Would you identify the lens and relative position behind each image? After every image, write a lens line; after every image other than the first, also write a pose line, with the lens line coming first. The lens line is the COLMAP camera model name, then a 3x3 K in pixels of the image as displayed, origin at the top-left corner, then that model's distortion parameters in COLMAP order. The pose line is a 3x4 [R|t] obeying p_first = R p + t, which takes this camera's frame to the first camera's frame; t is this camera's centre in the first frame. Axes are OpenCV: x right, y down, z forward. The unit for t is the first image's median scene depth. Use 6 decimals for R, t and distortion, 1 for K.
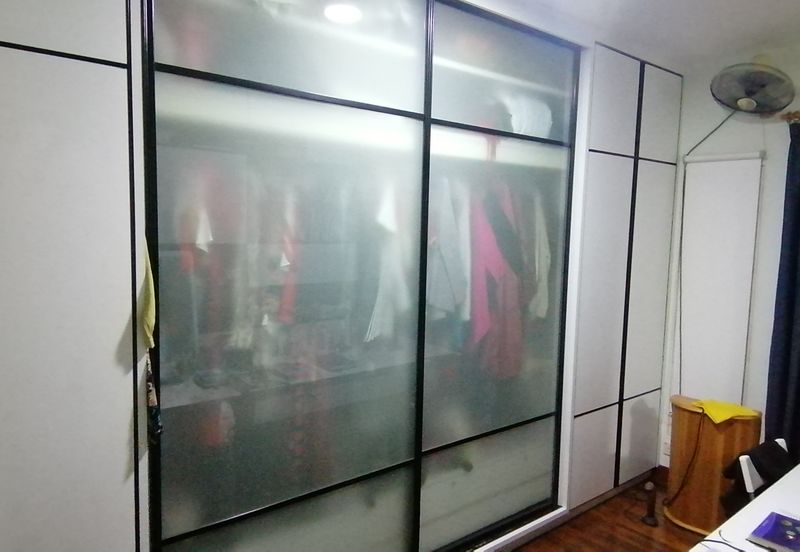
lens RADIAL K [[564.4, 0, 398.8], [0, 564.4, 279.7], [0, 0, 1]] dist [0.077685, -0.105209]
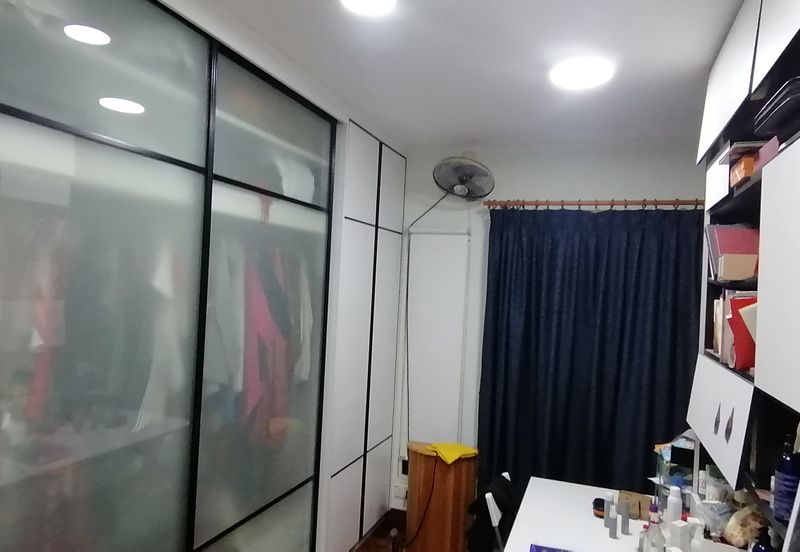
lens RADIAL K [[564.4, 0, 398.8], [0, 564.4, 279.7], [0, 0, 1]] dist [0.077685, -0.105209]
pose [[0.856015, 0.024313, 0.516379, -0.124141], [0.016885, 0.997045, -0.074935, -0.031599], [-0.516676, 0.072864, 0.853075, 0.060603]]
